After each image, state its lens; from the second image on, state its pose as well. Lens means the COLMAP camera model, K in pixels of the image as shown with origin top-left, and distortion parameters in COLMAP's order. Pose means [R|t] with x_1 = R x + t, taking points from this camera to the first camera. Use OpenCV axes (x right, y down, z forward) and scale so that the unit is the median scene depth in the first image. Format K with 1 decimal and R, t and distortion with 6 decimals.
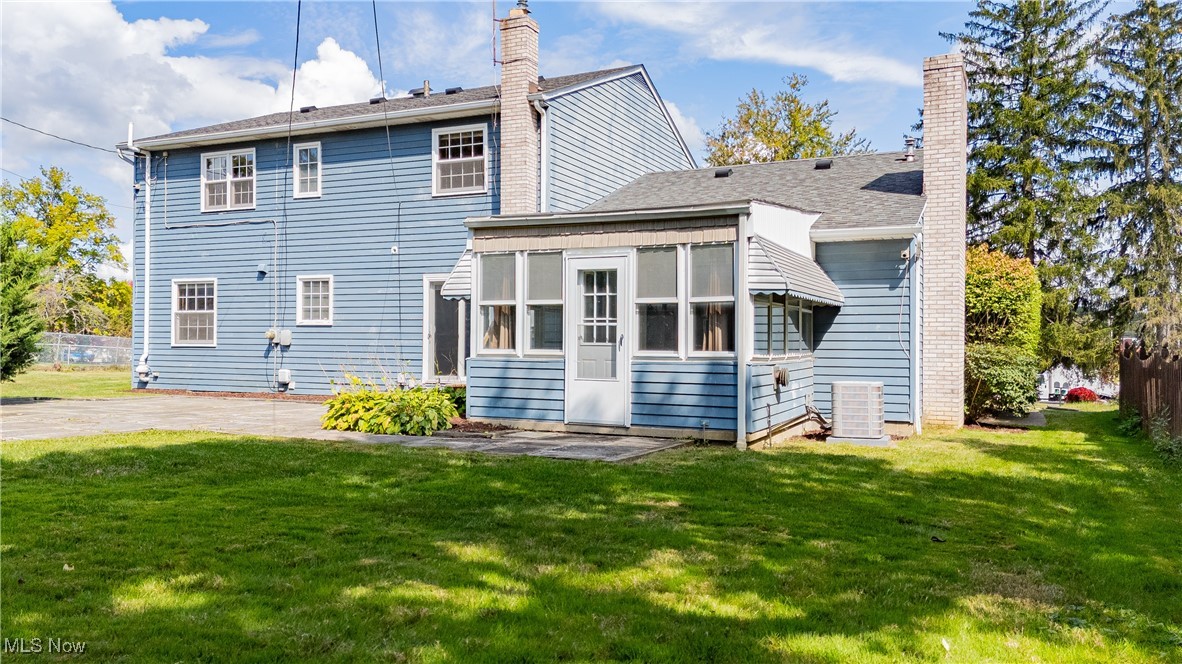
lens RADIAL K [[883.7, 0, 590.9], [0, 883.7, 333.7], [0, 0, 1]] dist [0.045722, -0.032501]
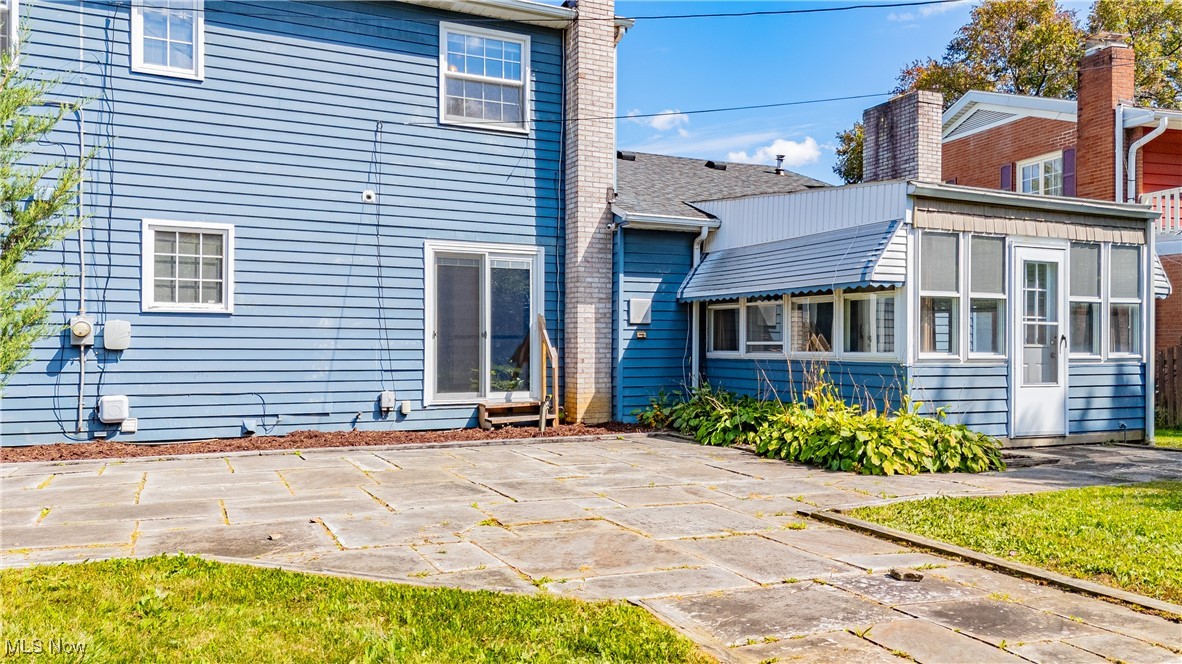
lens RADIAL K [[883.7, 0, 589.9], [0, 883.7, 341.2], [0, 0, 1]] dist [0.045722, -0.032501]
pose [[0.642141, 0.000173, 0.766586, -0.625741], [-0.007074, 0.999959, 0.005700, 0.003384], [-0.766554, -0.009083, 0.642116, 0.495844]]
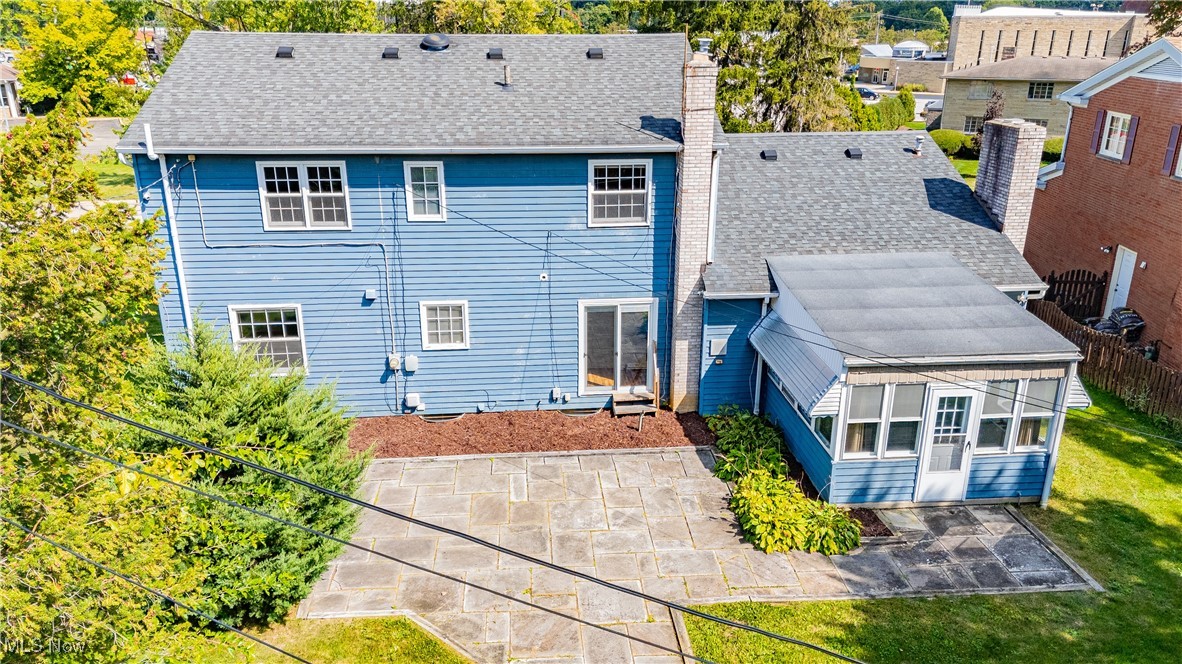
lens RADIAL K [[847.1, 0, 588.9], [0, 847.1, 333.7], [0, 0, 1]] dist [0.054949, -0.013012]
pose [[0.866011, -0.172872, 0.469191, -0.667356], [-0.001811, 0.937245, 0.348667, -0.385750], [-0.500021, -0.302799, 0.811352, 0.176748]]
